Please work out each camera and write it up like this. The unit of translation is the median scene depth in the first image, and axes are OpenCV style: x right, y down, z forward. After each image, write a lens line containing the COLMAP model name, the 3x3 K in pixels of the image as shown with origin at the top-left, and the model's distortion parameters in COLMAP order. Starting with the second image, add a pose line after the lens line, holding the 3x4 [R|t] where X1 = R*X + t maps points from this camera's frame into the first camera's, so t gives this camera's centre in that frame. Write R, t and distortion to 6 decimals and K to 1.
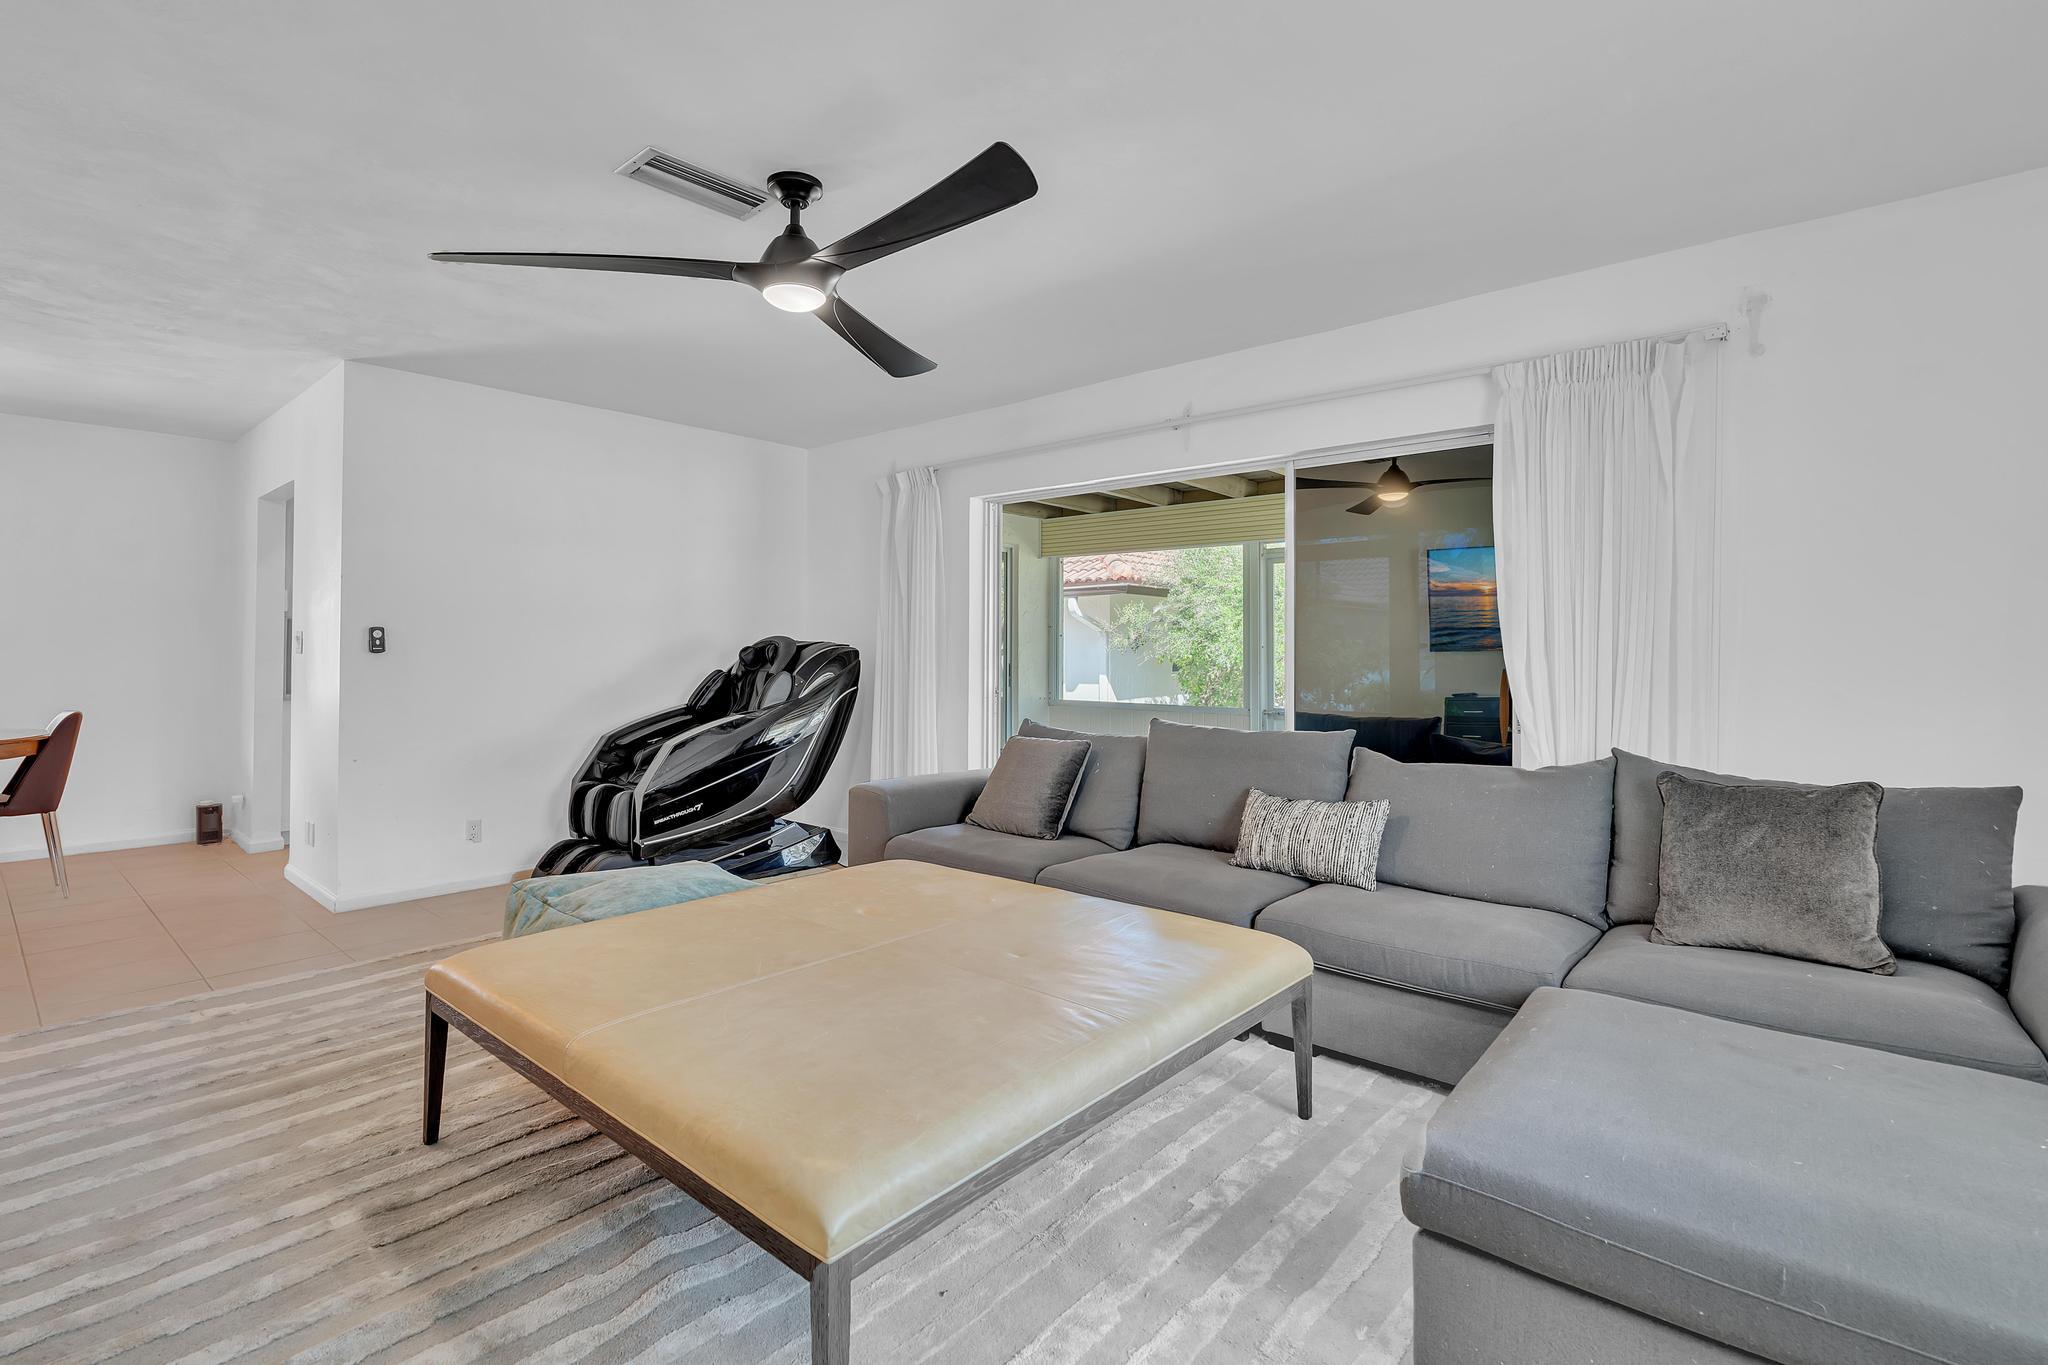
lens RADIAL K [[958.2, 0, 1026.0], [0, 958.2, 635.6], [0, 0, 1]] dist [0.000221, 0.000435]
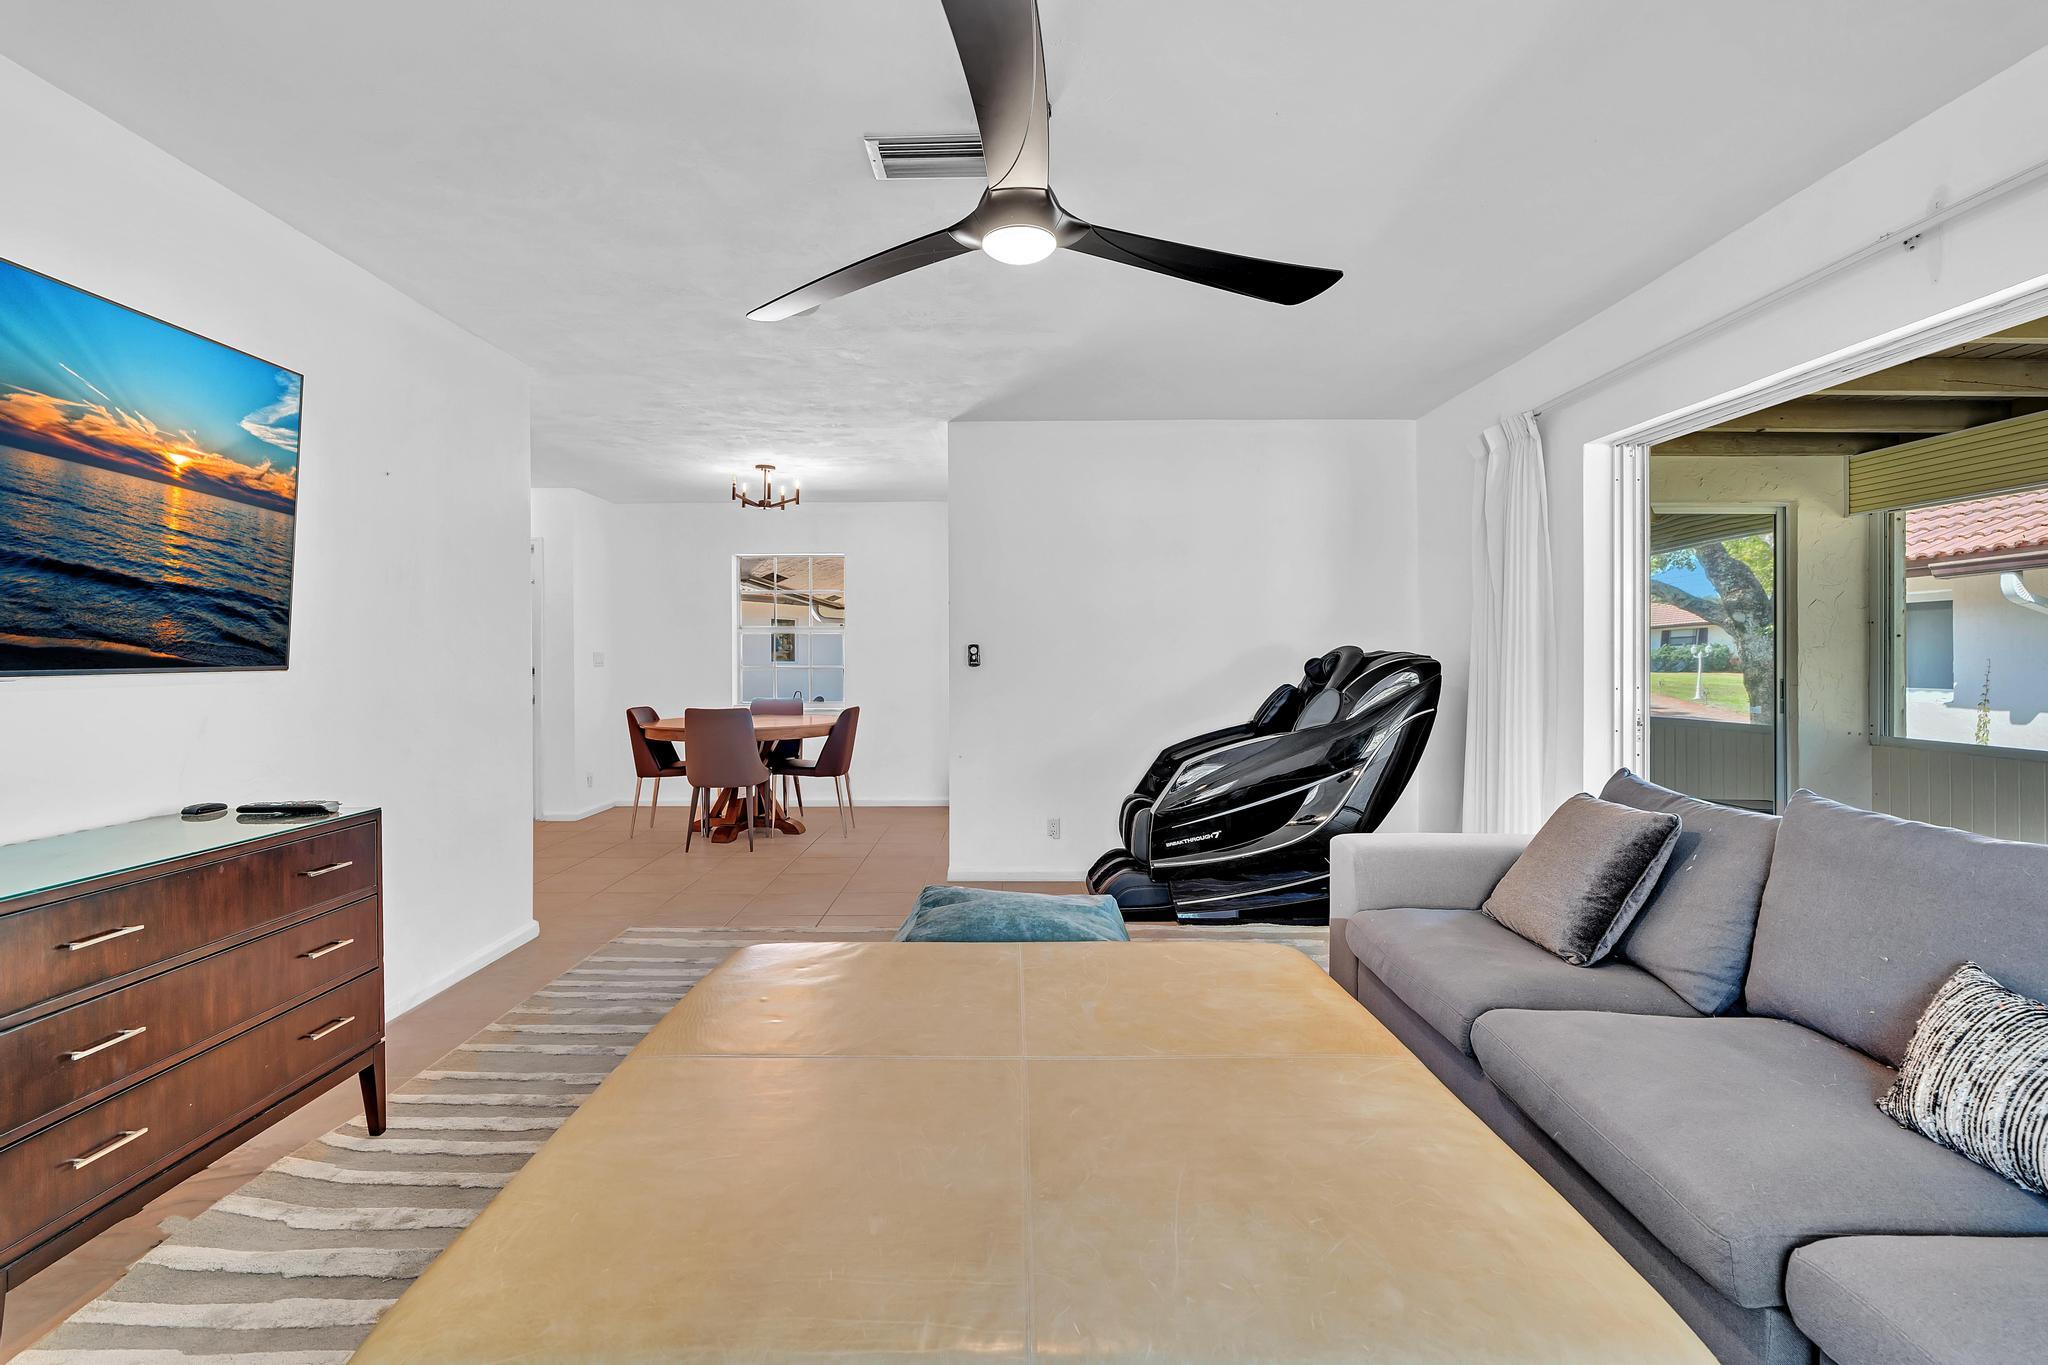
lens RADIAL K [[941.9, 0, 1028.2], [0, 941.9, 656.7], [0, 0, 1]] dist [-0.000538, 0.001072]
pose [[0.650544, -0.005307, -0.759450, 0.236984], [0.017219, 0.999822, 0.007763, -0.001742], [0.759273, -0.018128, 0.650519, 0.291716]]
